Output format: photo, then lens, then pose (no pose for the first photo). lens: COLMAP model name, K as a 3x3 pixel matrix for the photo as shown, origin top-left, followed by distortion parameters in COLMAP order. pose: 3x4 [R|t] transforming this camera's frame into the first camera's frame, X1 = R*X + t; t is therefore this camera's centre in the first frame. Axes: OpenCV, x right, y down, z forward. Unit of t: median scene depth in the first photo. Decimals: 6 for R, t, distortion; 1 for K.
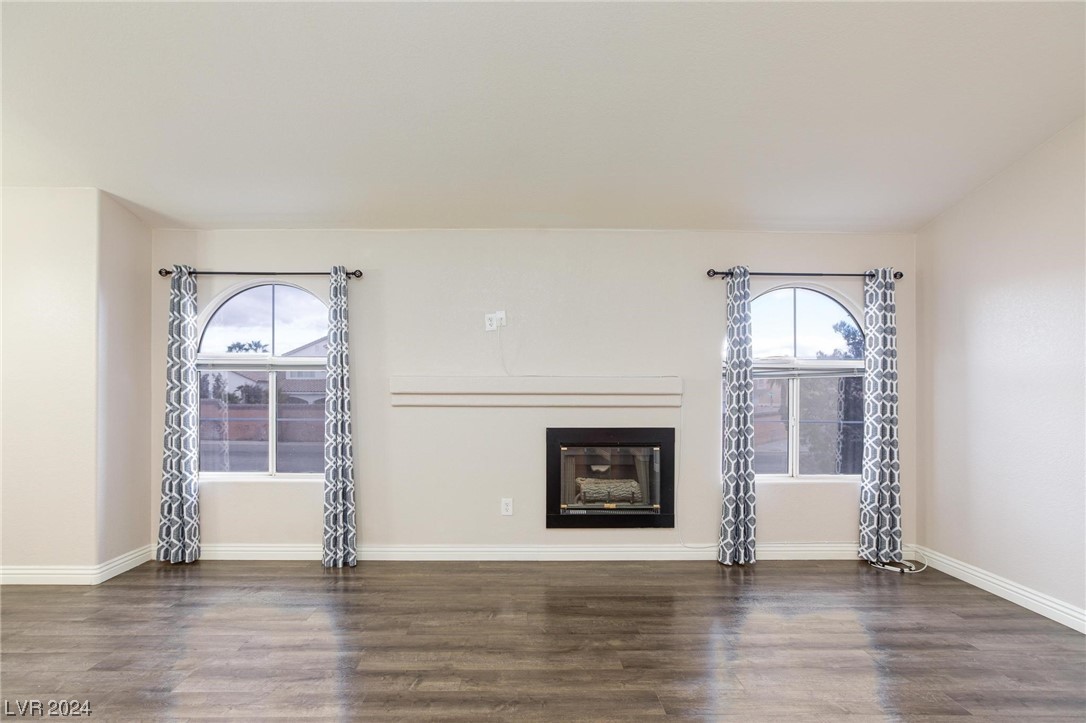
lens RADIAL K [[508.5, 0, 542.3], [0, 508.5, 384.3], [0, 0, 1]] dist [-0.025547, 0.014962]
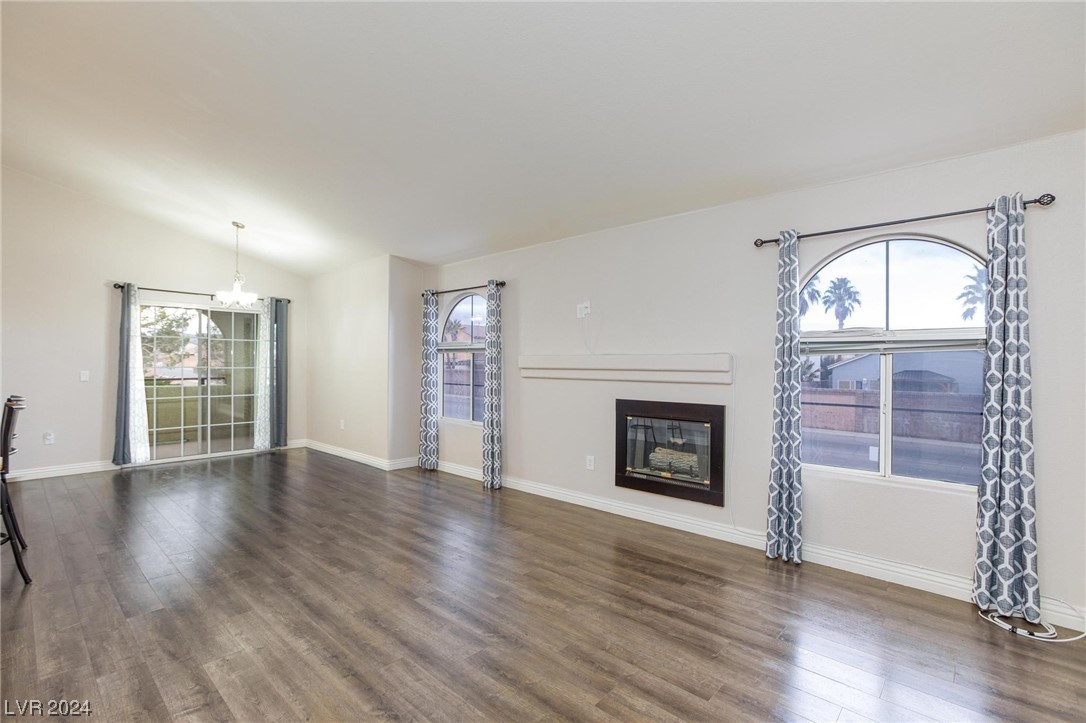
lens RADIAL K [[513.7, 0, 543.0], [0, 513.7, 361.5], [0, 0, 1]] dist [0.000641, 0.000620]
pose [[0.723413, -0.000877, -0.690415, 0.703551], [-0.002354, 0.999990, -0.003736, 0.005014], [0.690412, 0.004327, 0.723404, 0.036698]]
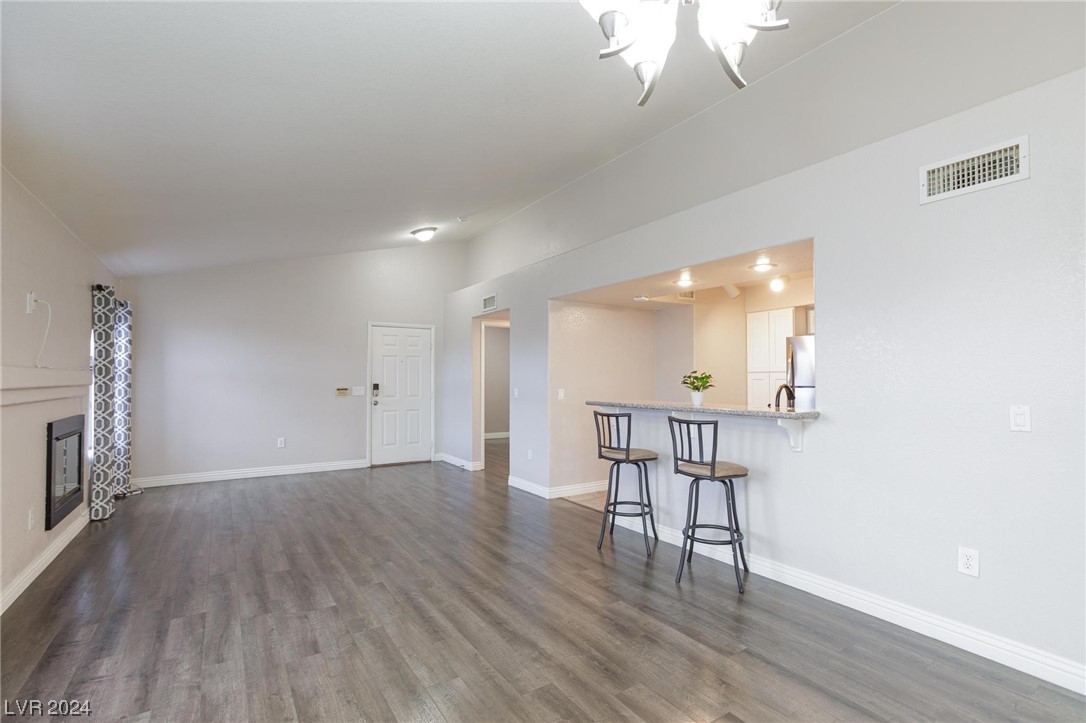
lens RADIAL K [[513.7, 0, 543.0], [0, 513.7, 361.5], [0, 0, 1]] dist [0.000641, 0.000620]
pose [[-0.537743, 0.024255, 0.842760, -1.293764], [0.001541, 0.999613, -0.027786, -0.004423], [-0.843107, -0.013644, -0.537572, 0.745938]]
